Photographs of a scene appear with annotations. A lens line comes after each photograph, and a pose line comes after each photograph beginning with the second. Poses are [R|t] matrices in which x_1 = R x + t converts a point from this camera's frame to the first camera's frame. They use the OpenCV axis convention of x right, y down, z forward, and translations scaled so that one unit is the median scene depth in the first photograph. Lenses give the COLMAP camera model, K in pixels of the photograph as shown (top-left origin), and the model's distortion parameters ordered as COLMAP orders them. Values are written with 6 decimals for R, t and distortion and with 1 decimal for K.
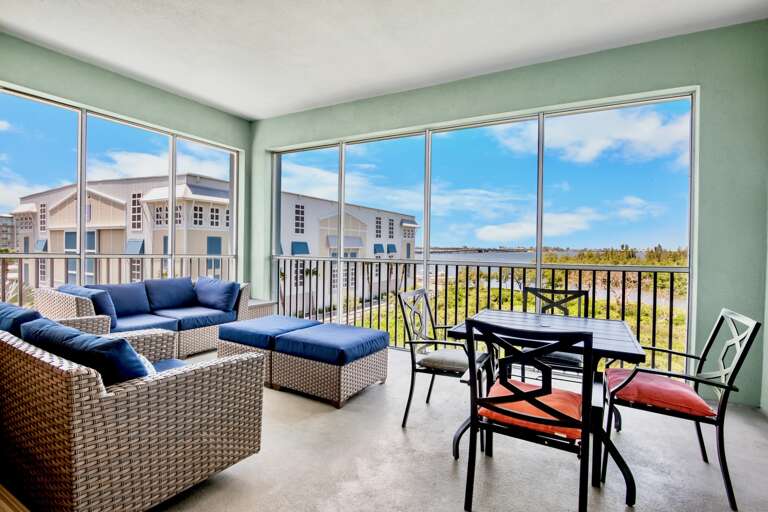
lens RADIAL K [[375.0, 0, 381.3], [0, 375.0, 252.7], [0, 0, 1]] dist [-0.021010, -0.000267]
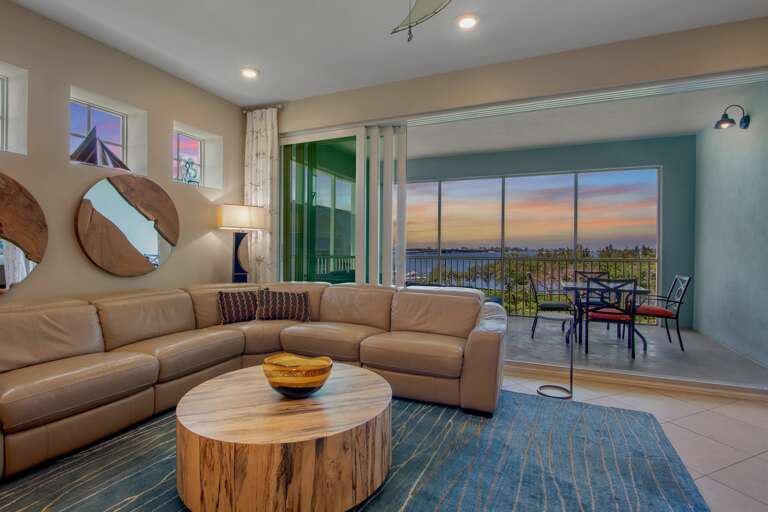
lens RADIAL K [[375.0, 0, 381.3], [0, 375.0, 252.7], [0, 0, 1]] dist [-0.021010, -0.000267]
pose [[0.995549, -0.008735, 0.093844, -0.802699], [0.009073, 0.999954, -0.003175, 0.000469], [-0.093812, 0.004012, 0.995582, -0.807636]]
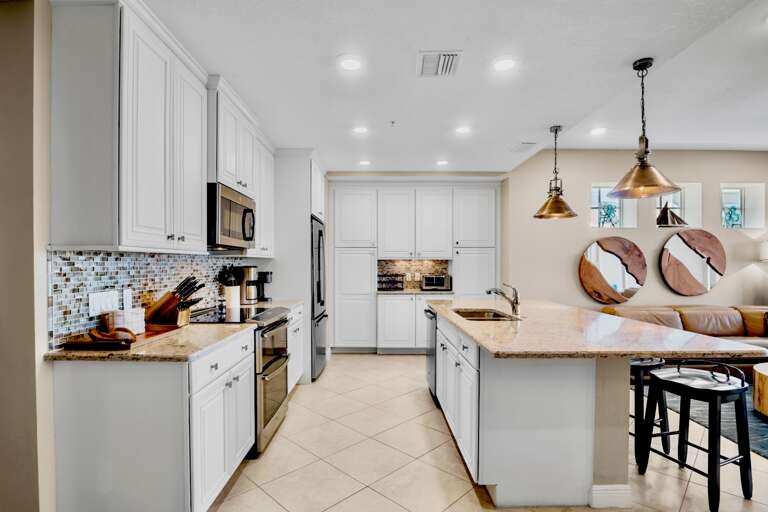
lens RADIAL K [[383.1, 0, 381.8], [0, 383.1, 265.6], [0, 0, 1]] dist [-0.022185, -0.000081]
pose [[0.491117, -0.009141, -0.871046, -0.642960], [-0.007024, 0.999871, -0.014453, -0.041544], [0.871065, 0.013217, 0.490989, -1.694886]]
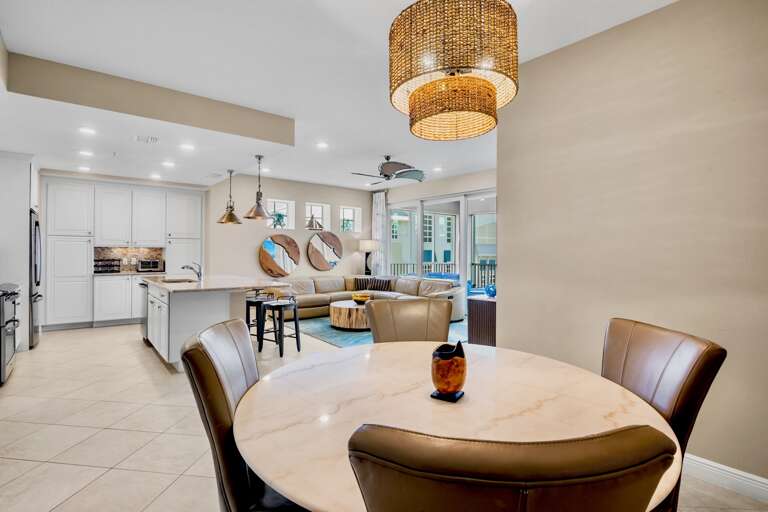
lens RADIAL K [[375.0, 0, 381.3], [0, 375.0, 252.7], [0, 0, 1]] dist [-0.021010, -0.000267]
pose [[0.928976, -0.006388, -0.370085, 0.032581], [-0.000434, 0.999832, -0.018348, -0.025191], [0.370140, 0.017206, 0.928817, -2.154692]]
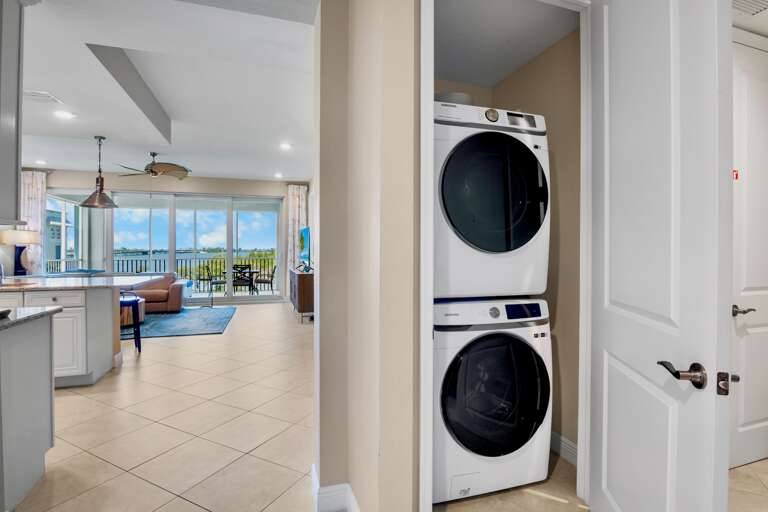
lens RADIAL K [[378.2, 0, 383.2], [0, 378.2, 248.6], [0, 0, 1]] dist [-0.022265, -0.000070]
pose [[0.676774, -0.011030, 0.736109, -1.373789], [0.020402, 0.999785, -0.003777, -0.015839], [-0.735909, 0.017574, 0.676853, -2.624284]]
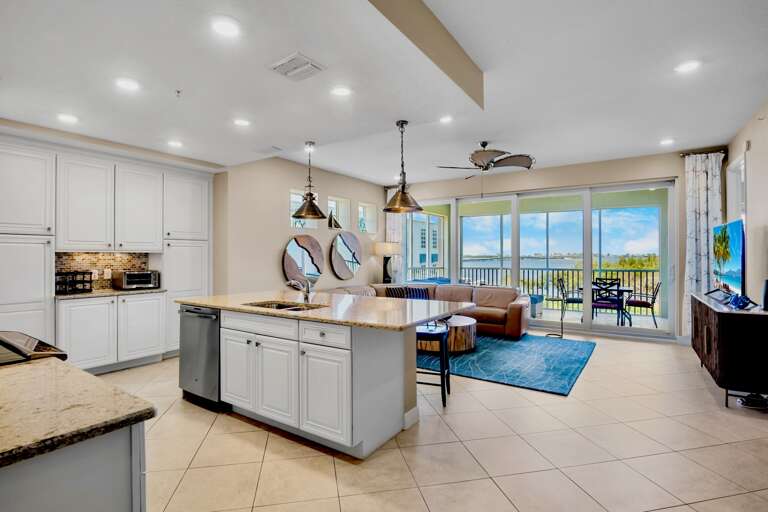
lens RADIAL K [[375.0, 0, 381.3], [0, 375.0, 252.7], [0, 0, 1]] dist [-0.021010, -0.000267]
pose [[0.996430, -0.015384, -0.083011, -1.023382], [0.013380, 0.999607, -0.024642, -0.048191], [0.083357, 0.023443, 0.996244, -1.987146]]
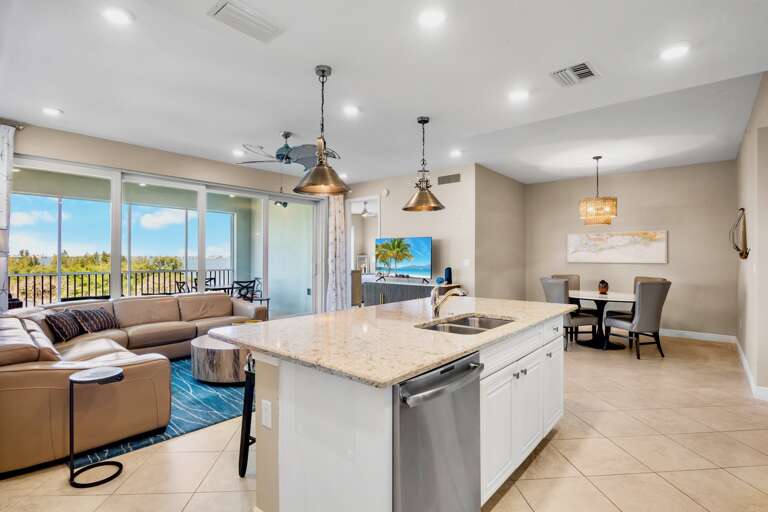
lens RADIAL K [[380.5, 0, 381.2], [0, 380.5, 254.1], [0, 0, 1]] dist [-0.020501, 0.000058]
pose [[0.208840, -0.005227, 0.977936, -2.174704], [0.014309, 0.999895, 0.002289, -0.077525], [-0.977845, 0.013515, 0.208893, -0.967013]]
